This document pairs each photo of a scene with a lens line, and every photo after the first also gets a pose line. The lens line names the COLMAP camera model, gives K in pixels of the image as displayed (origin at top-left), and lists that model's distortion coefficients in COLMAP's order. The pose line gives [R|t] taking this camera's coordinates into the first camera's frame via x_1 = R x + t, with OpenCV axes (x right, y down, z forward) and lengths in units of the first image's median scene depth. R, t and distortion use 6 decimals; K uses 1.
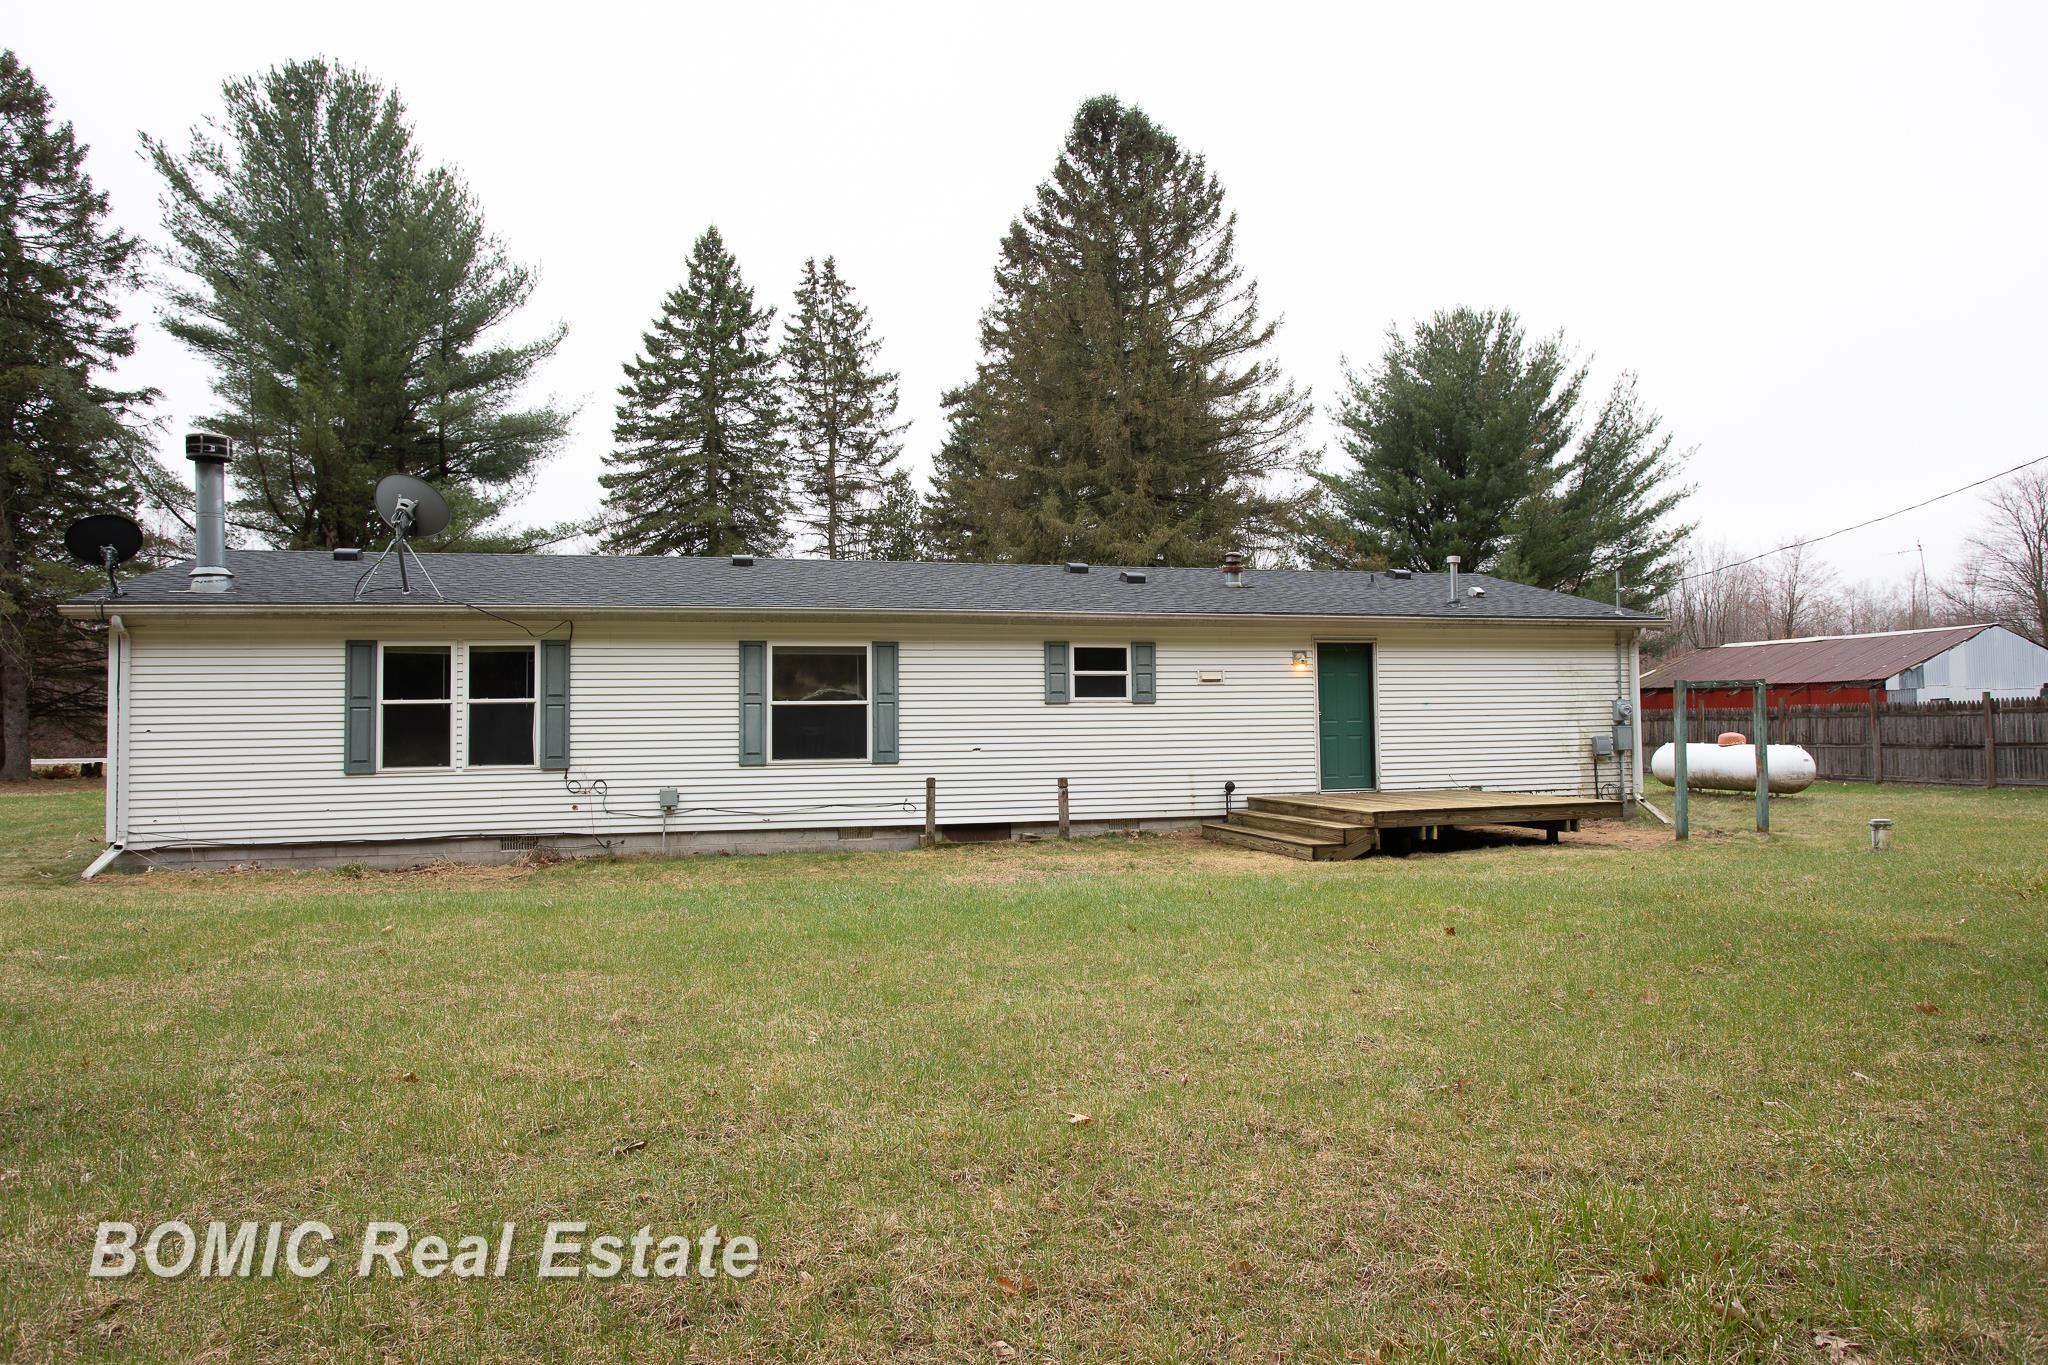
lens RADIAL K [[1276.5, 0, 1023.0], [0, 1276.5, 640.8], [0, 0, 1]] dist [-0.027250, 0.001052]
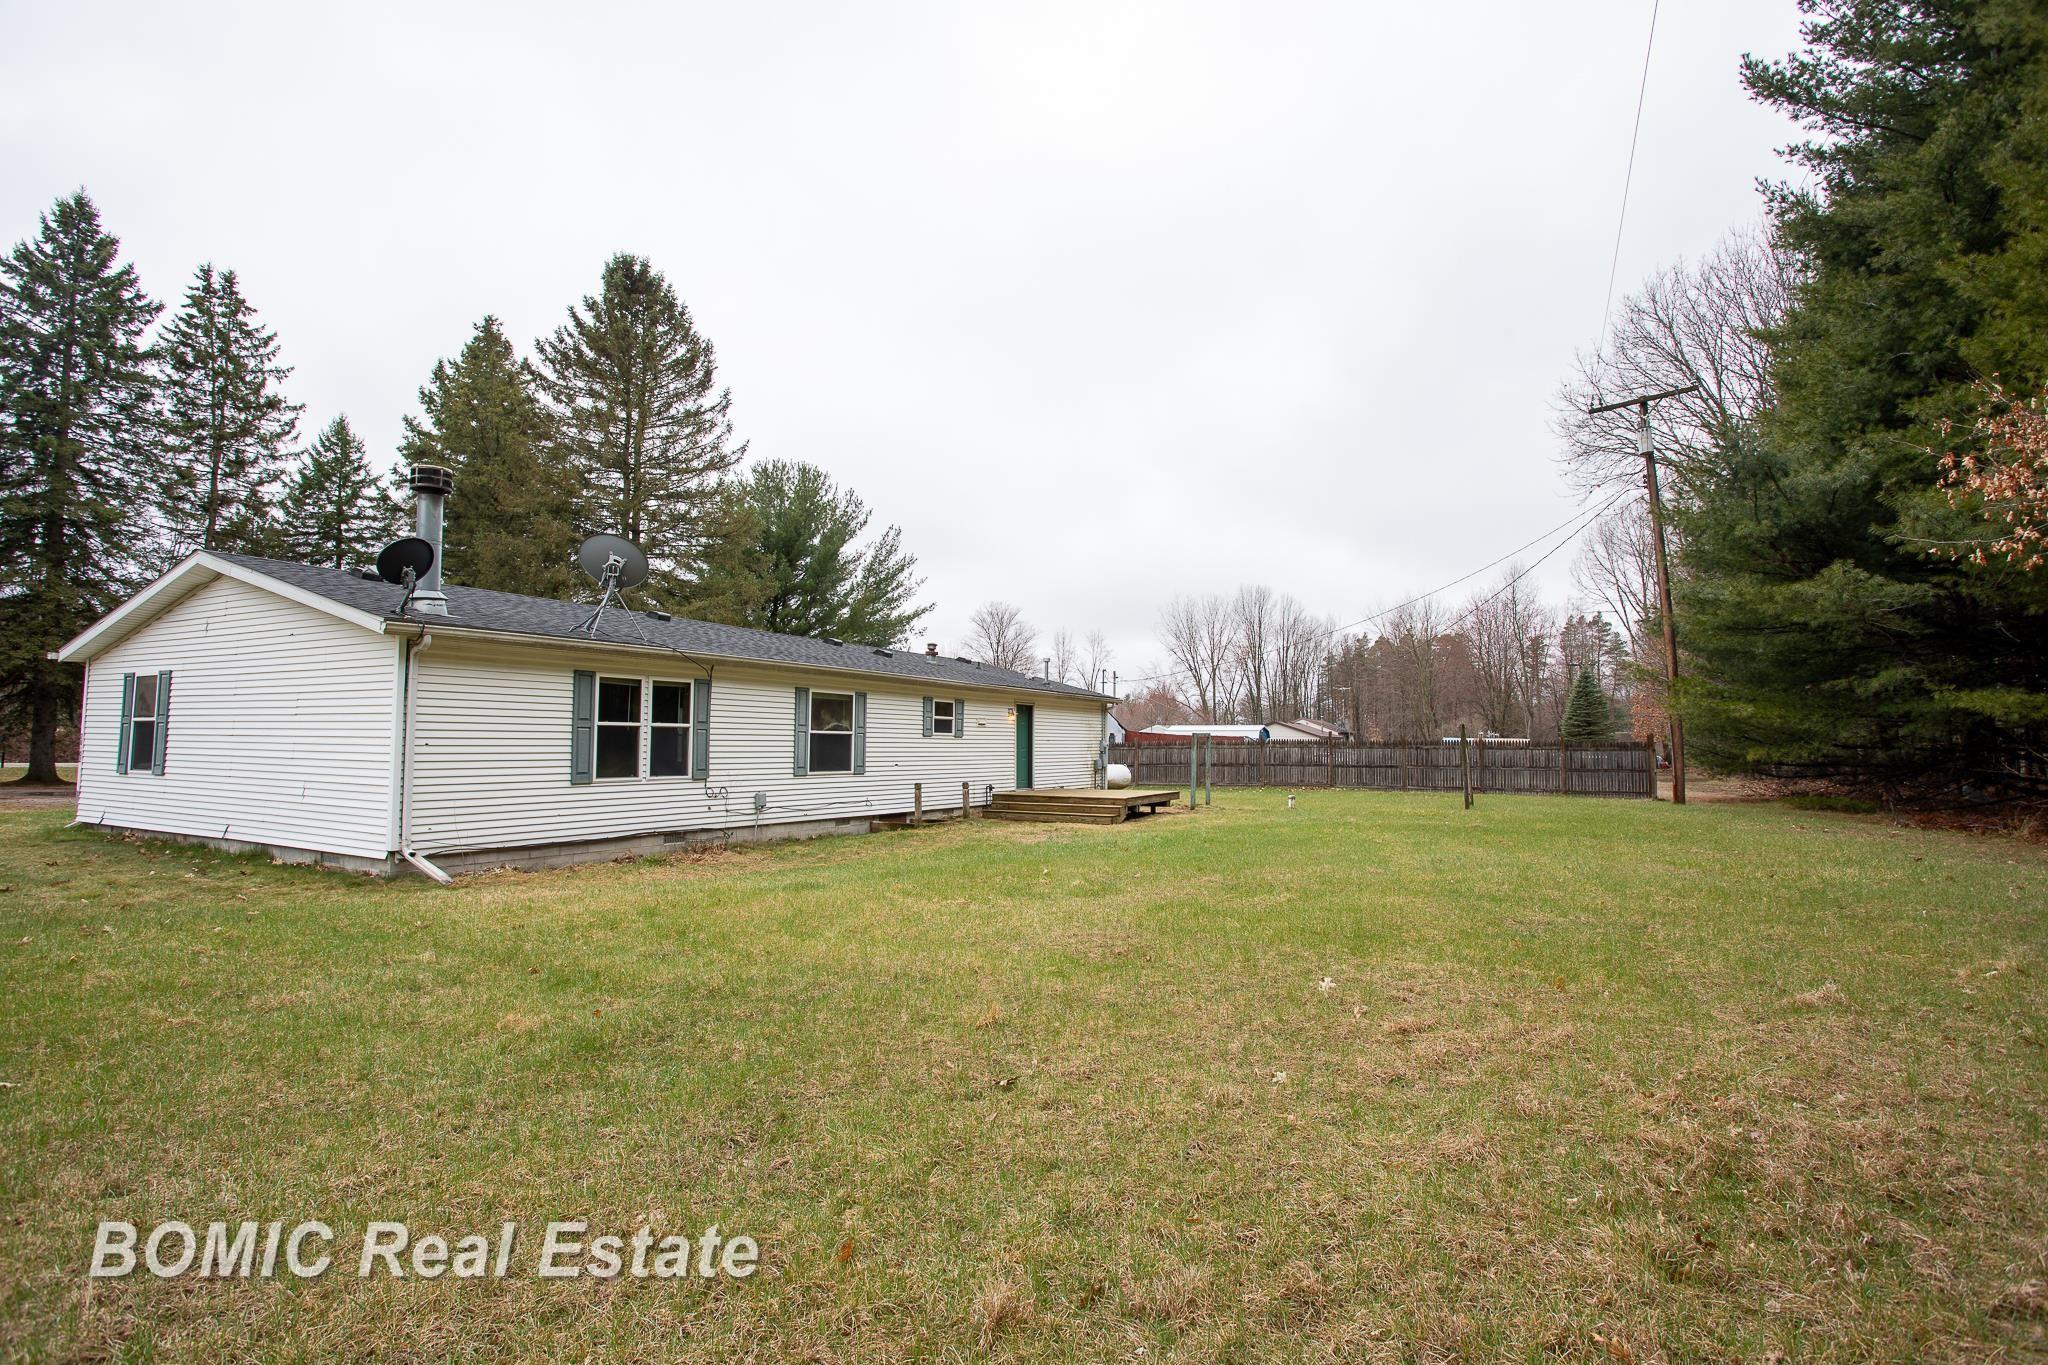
lens RADIAL K [[990.4, 0, 1024.0], [0, 990.4, 682.5], [0, 0, 1]] dist [-0.077394, 0.037992]
pose [[0.700638, 0.063106, 0.710720, -0.812539], [-0.062919, 0.997665, -0.026558, 0.008482], [-0.710737, -0.026110, 0.702973, 0.064909]]
